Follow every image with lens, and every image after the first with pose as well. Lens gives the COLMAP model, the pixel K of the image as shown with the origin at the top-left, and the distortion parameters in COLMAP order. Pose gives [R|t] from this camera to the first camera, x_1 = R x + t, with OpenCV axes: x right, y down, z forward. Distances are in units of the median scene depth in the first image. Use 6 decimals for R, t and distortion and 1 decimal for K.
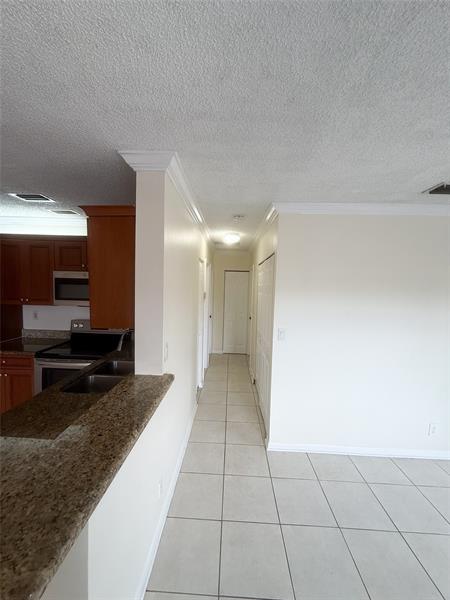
lens RADIAL K [[251.6, 0, 225.0], [0, 251.6, 300.0], [0, 0, 1]] dist [0.001535, 0.000256]
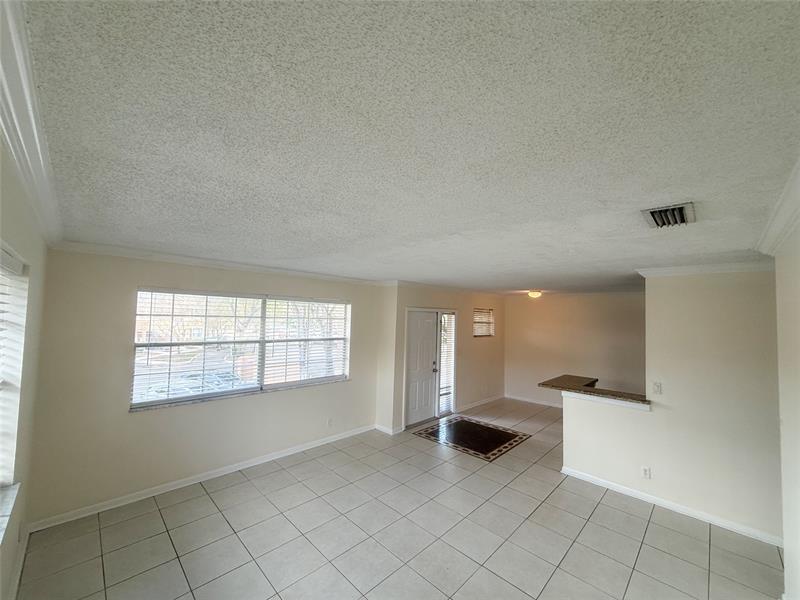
lens RADIAL K [[318.3, 0, 398.1], [0, 318.3, 299.6], [0, 0, 1]] dist [-0.001254, 0.000377]
pose [[-0.677782, -0.083343, -0.730524, 1.209687], [-0.095920, 0.995087, -0.024532, -0.068166], [0.728979, 0.053445, -0.682446, 0.625428]]
